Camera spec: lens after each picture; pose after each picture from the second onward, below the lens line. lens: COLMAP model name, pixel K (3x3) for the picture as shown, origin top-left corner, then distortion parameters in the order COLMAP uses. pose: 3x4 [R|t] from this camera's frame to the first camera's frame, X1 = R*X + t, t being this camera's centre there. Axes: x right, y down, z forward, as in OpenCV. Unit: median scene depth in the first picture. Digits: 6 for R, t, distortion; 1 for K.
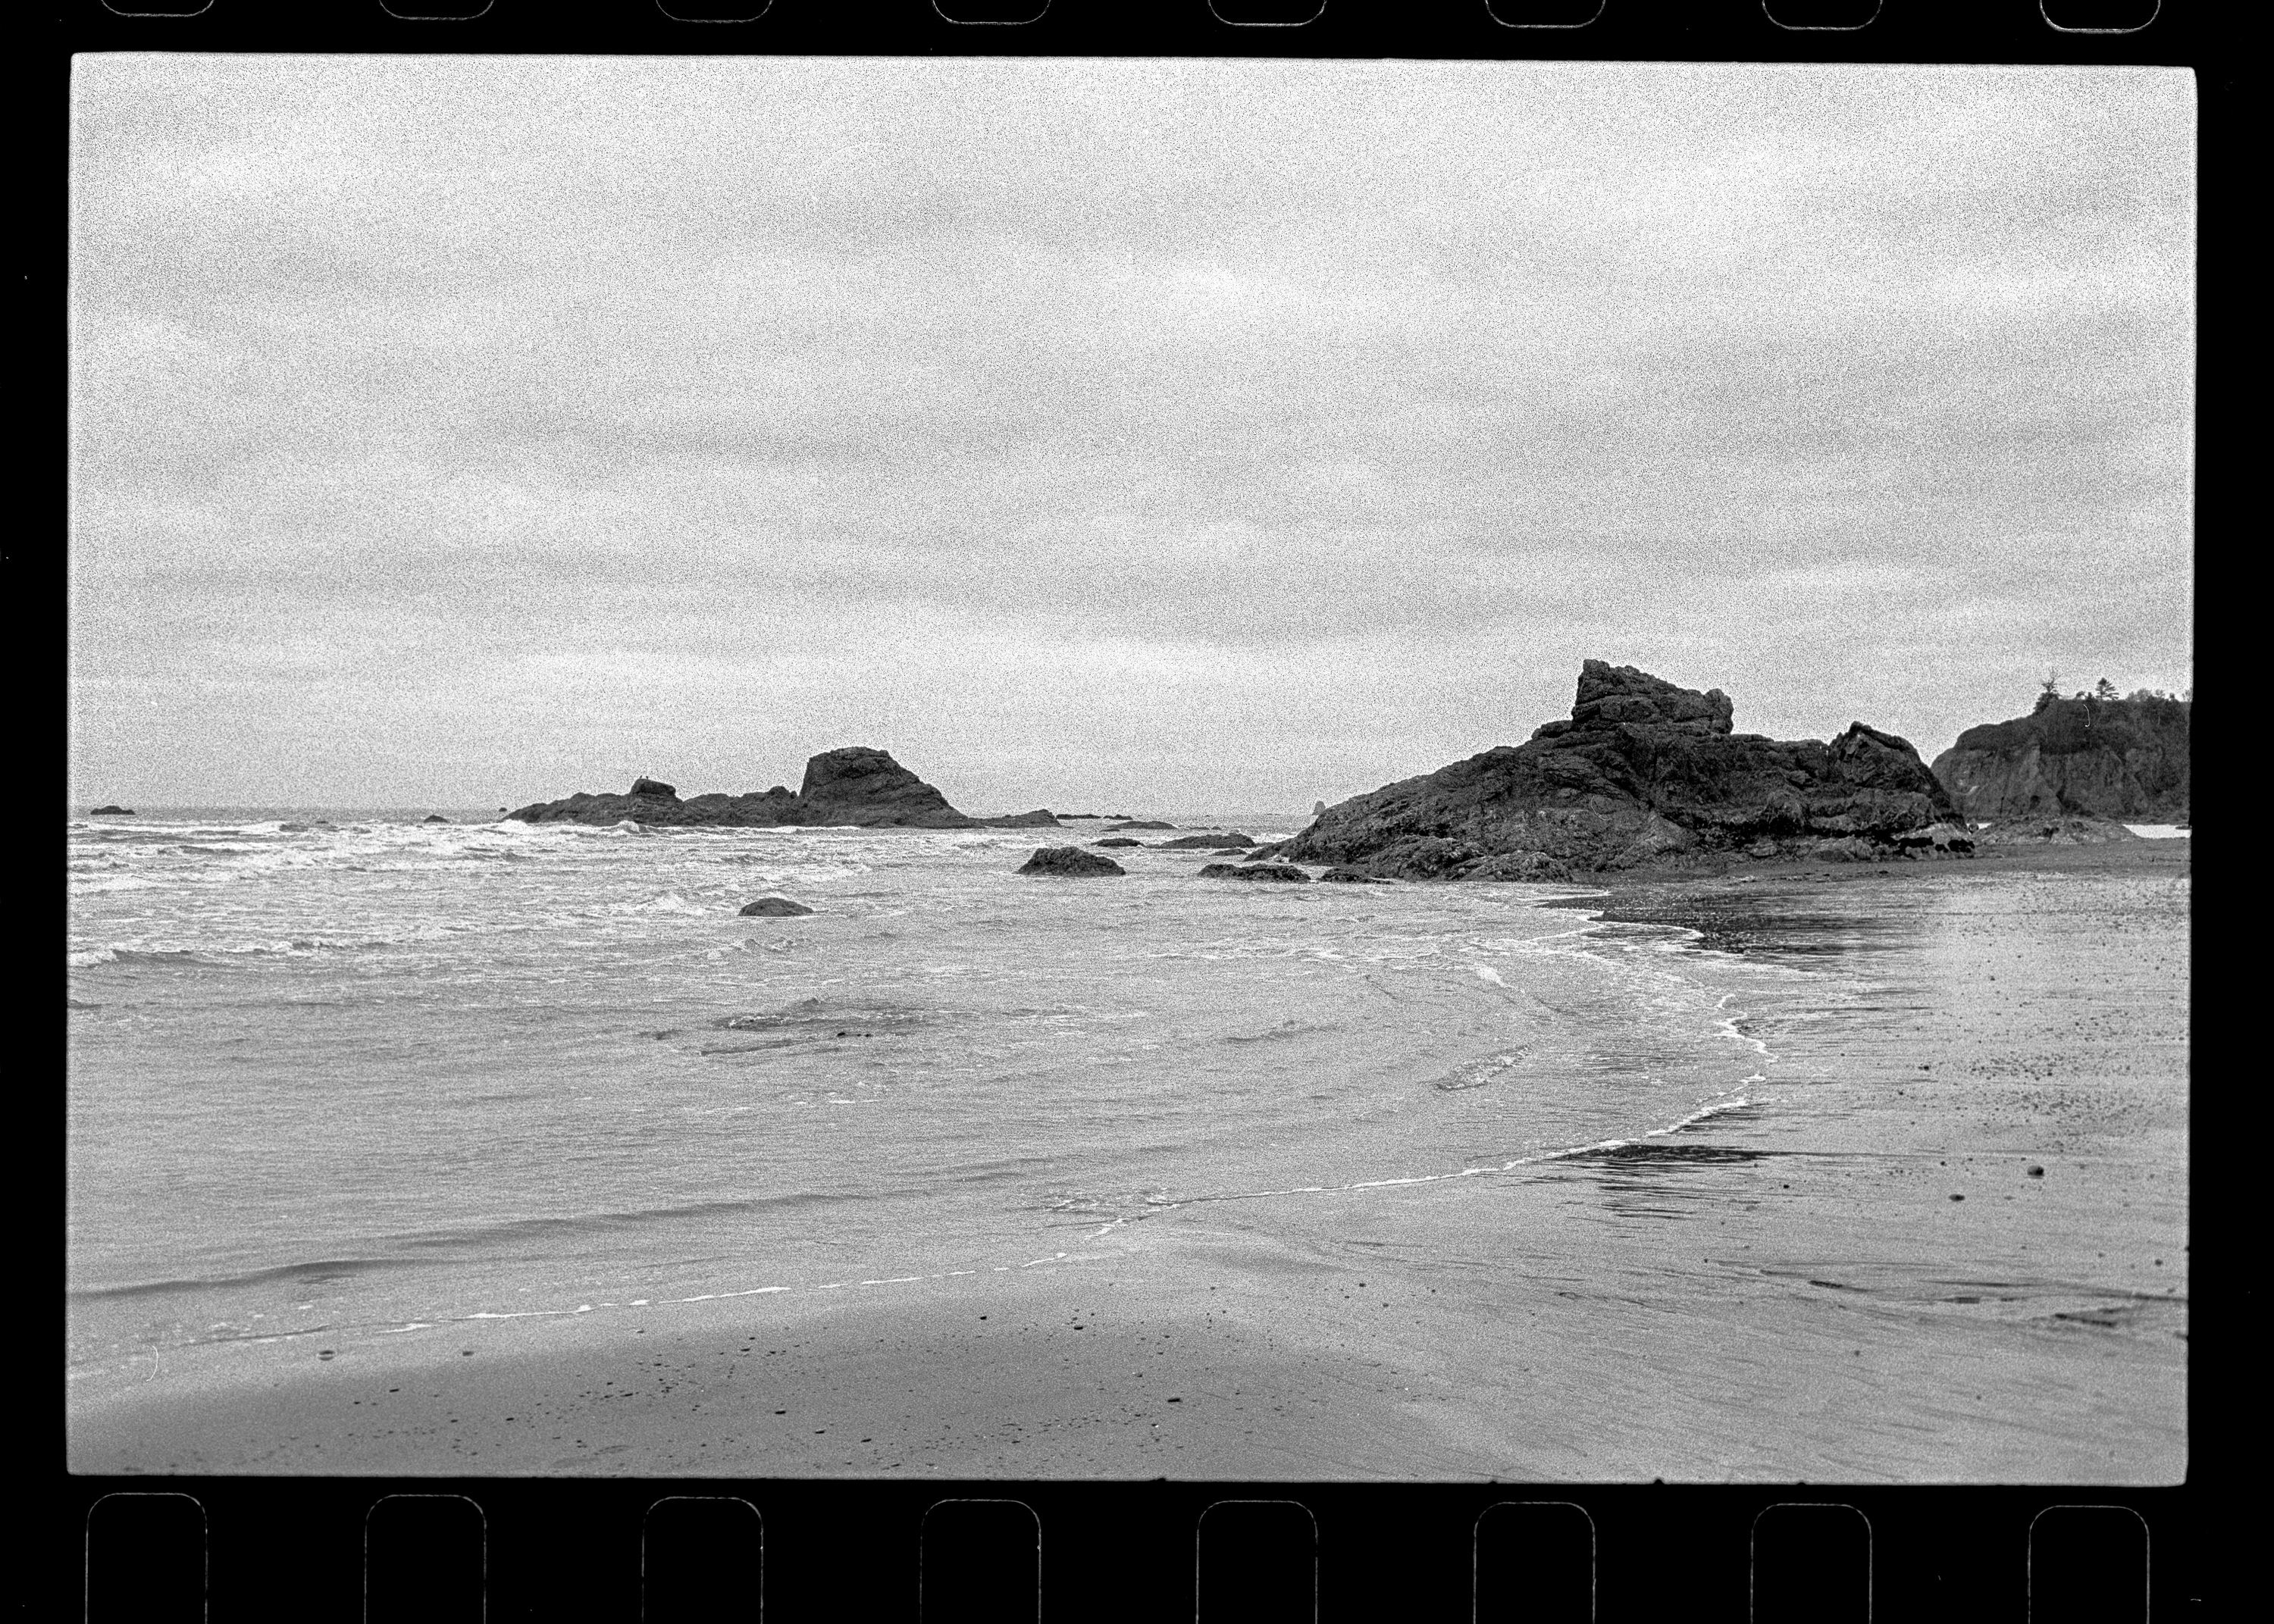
lens RADIAL K [[2400.9, 0, 1169.3], [0, 2400.9, 735.5], [0, 0, 1]] dist [0.097299, 0.000000]
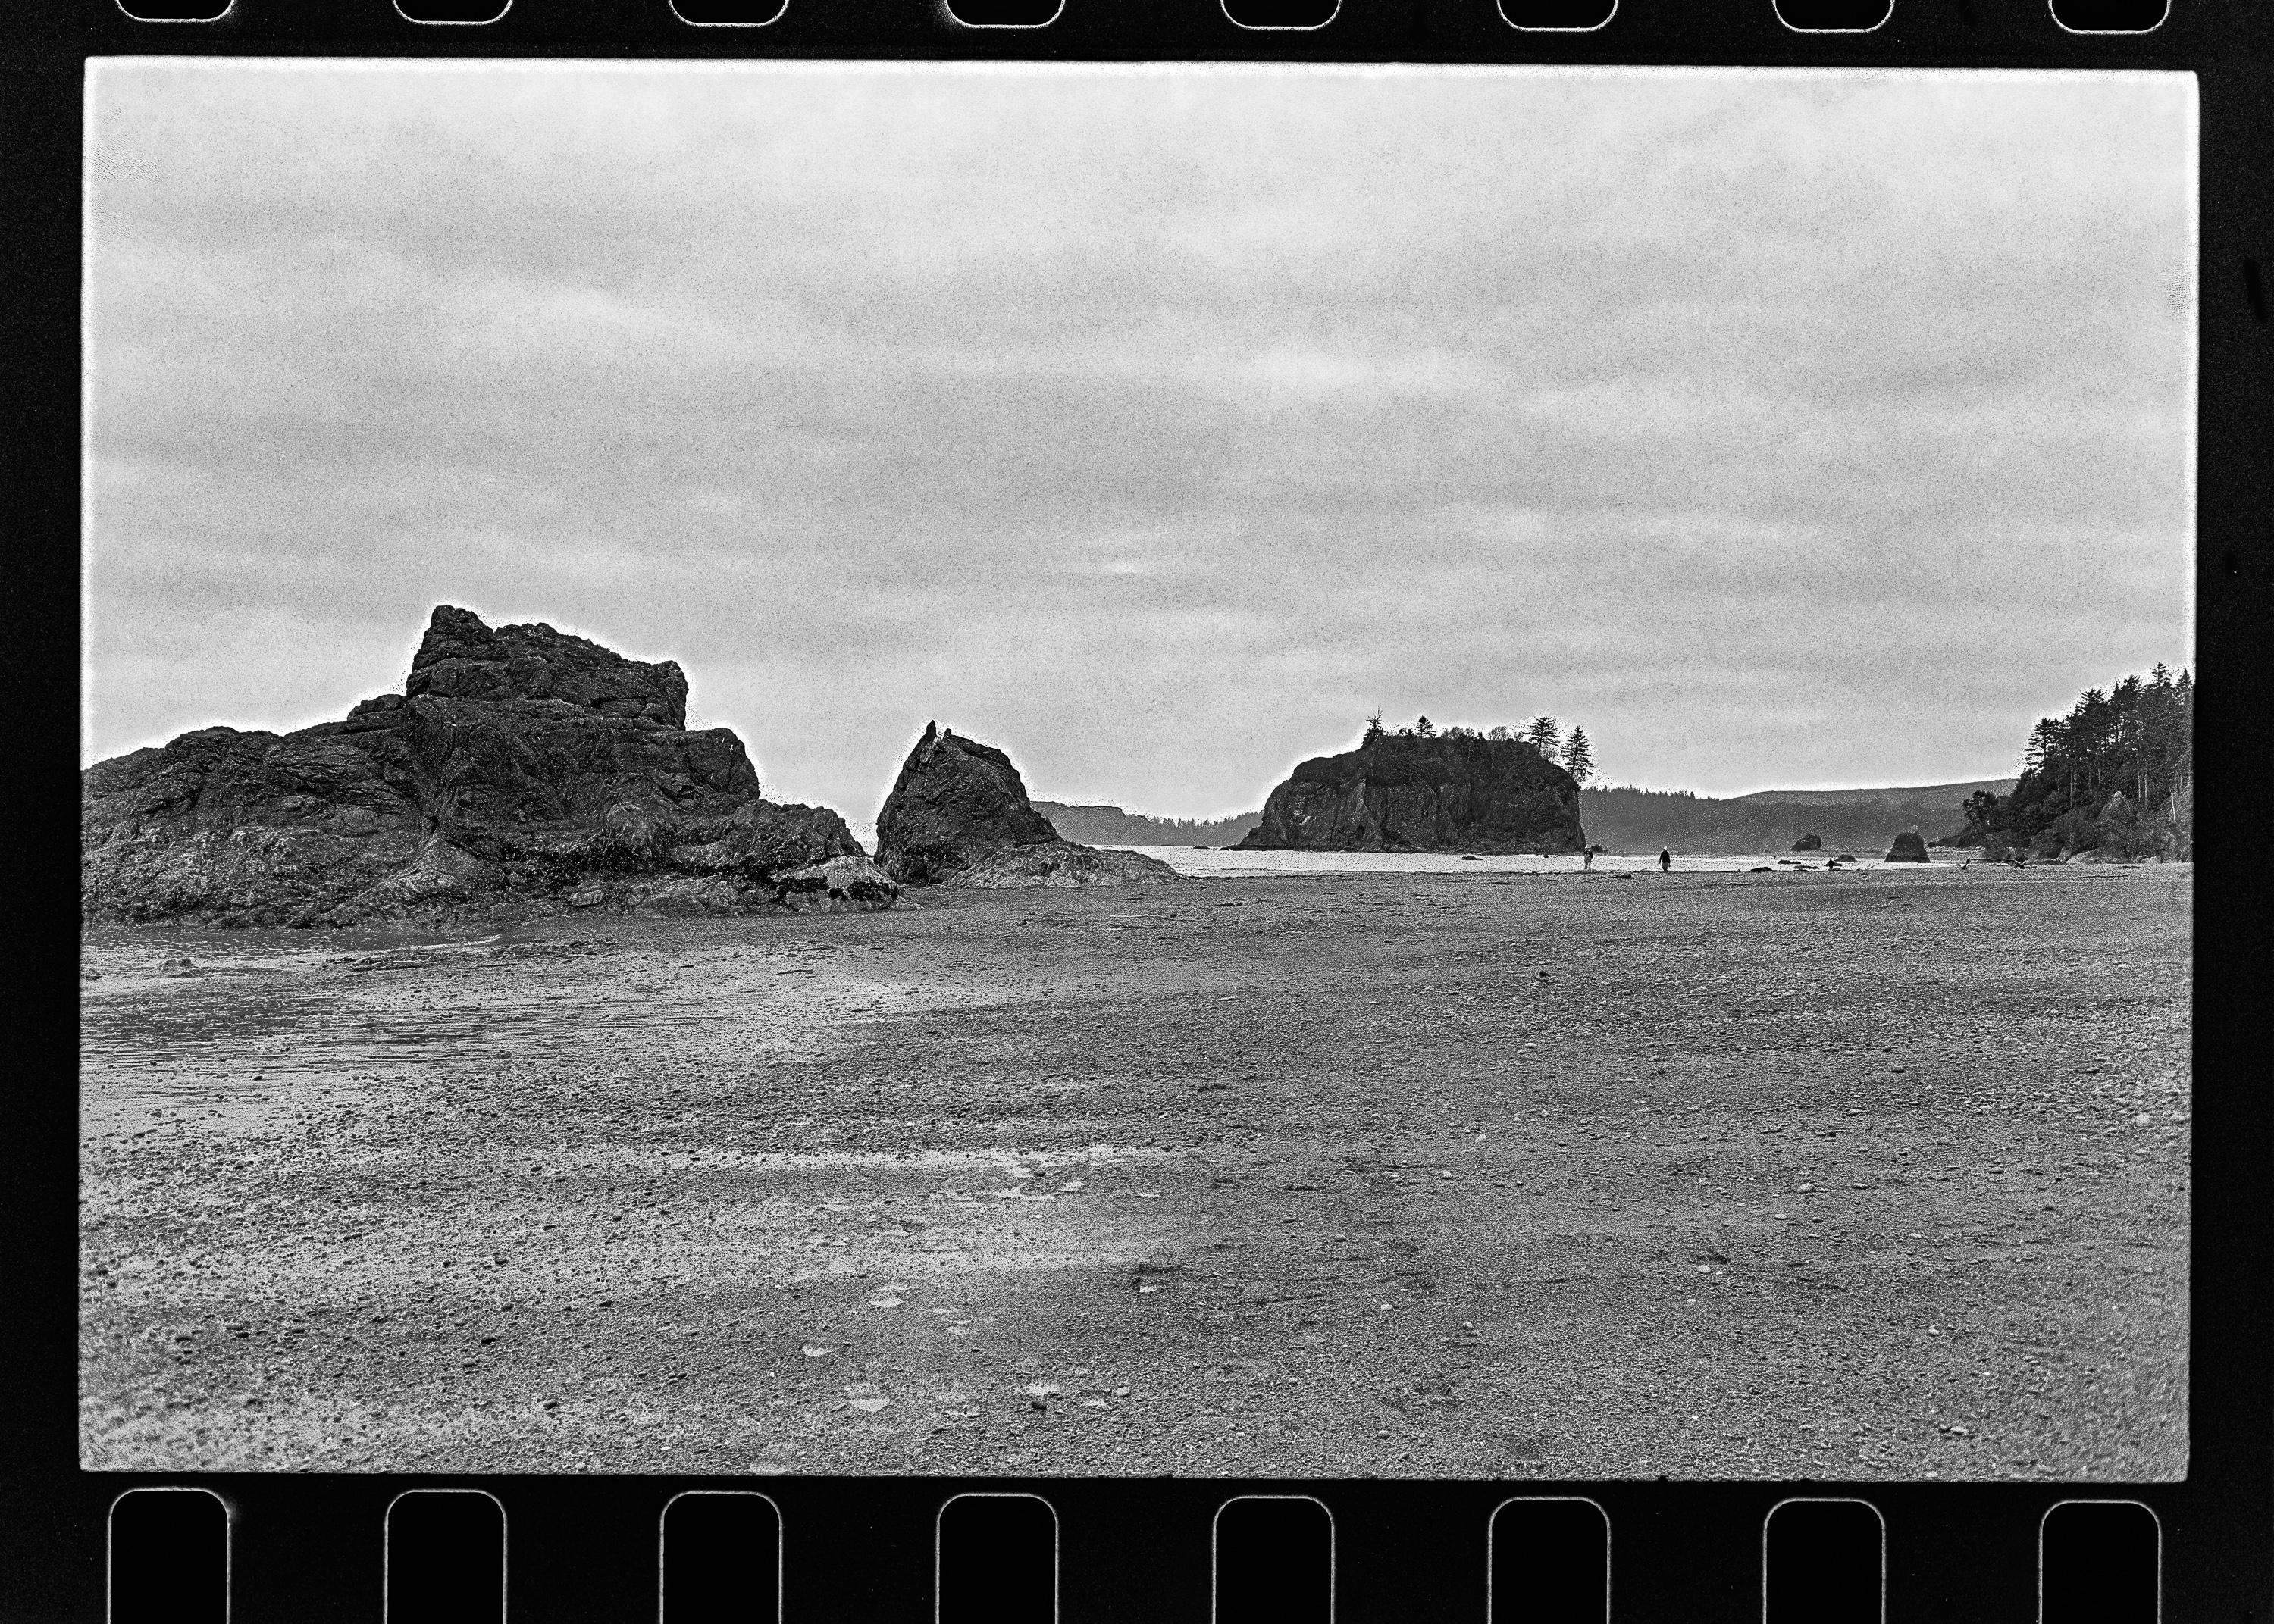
lens RADIAL K [[2400.9, 0, 1122.0], [0, 2400.9, 816.4], [0, 0, 1]] dist [0.097299, 0.000000]
pose [[0.971044, 0.014056, 0.238487, 0.213942], [-0.019761, 0.999573, 0.021548, 0.009413], [-0.238082, -0.025636, 0.970907, 0.326457]]
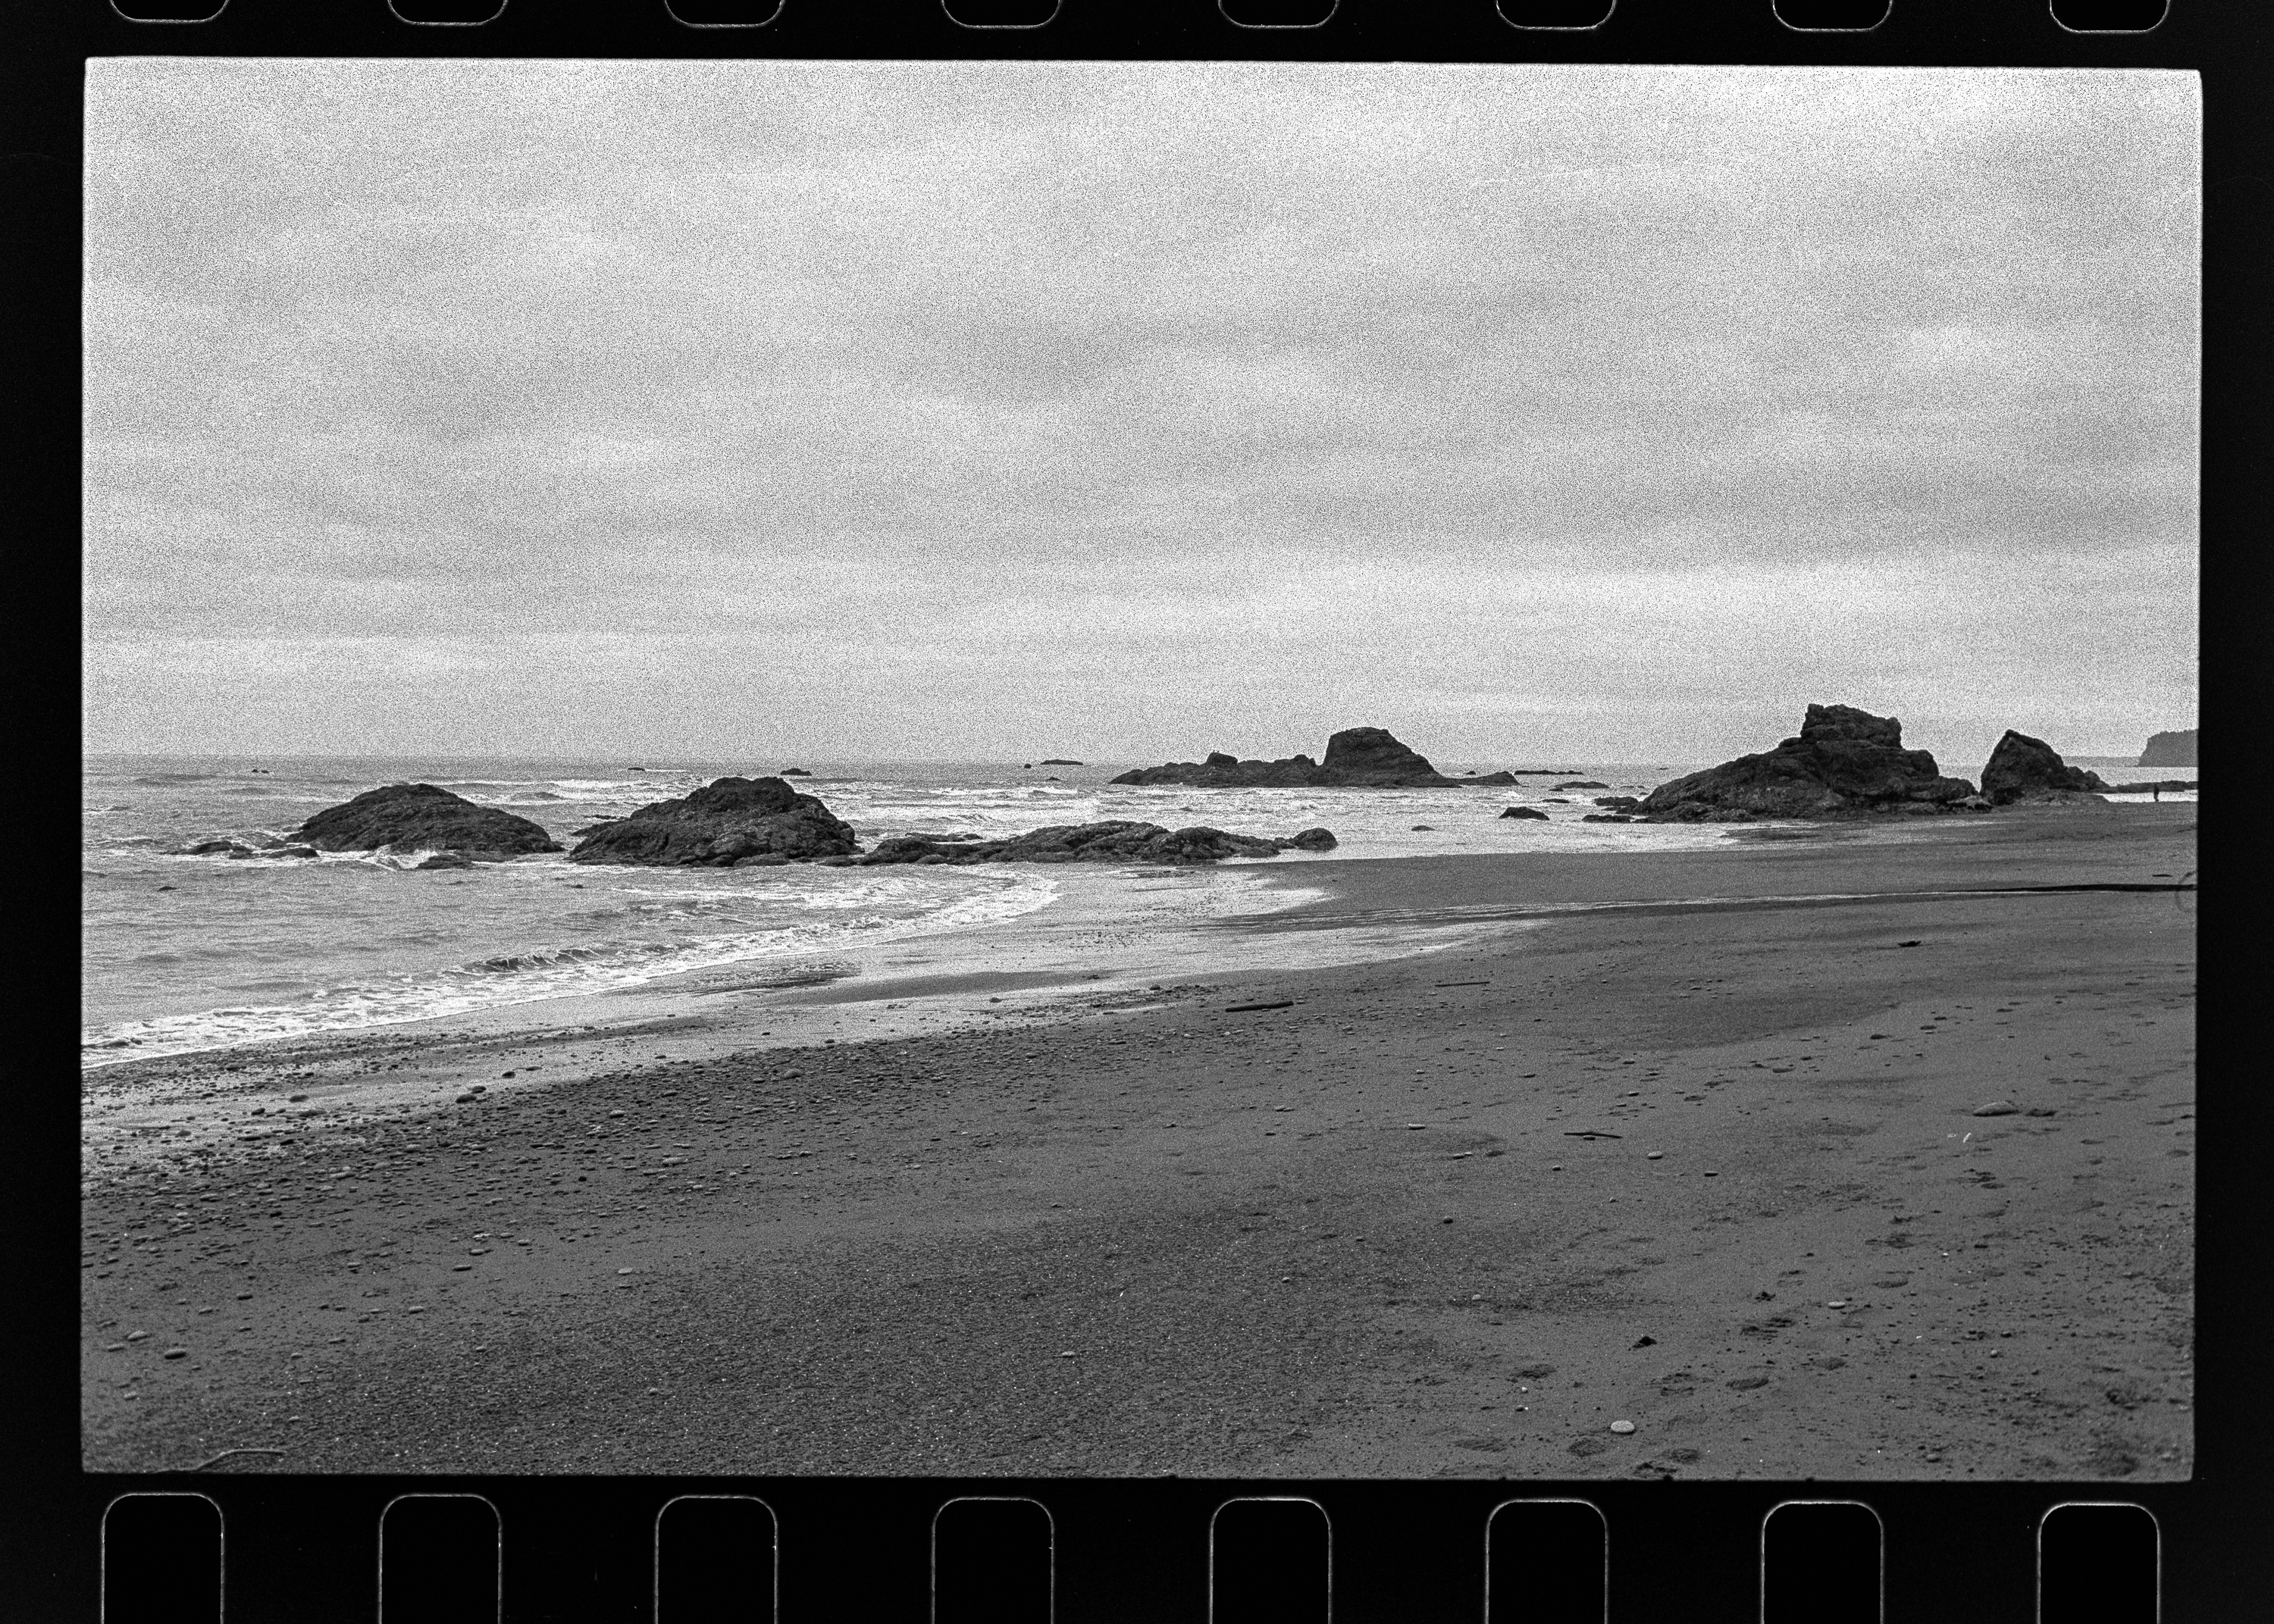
lens RADIAL K [[2494.1, 0, 1162.0], [0, 2494.1, 843.7], [0, 0, 1]] dist [0.112992, 0.000000]
pose [[0.982485, 0.006039, -0.186244, 0.048552], [0.006092, 0.997900, 0.064492, -0.055074], [0.186242, -0.064497, 0.980385, -1.032065]]
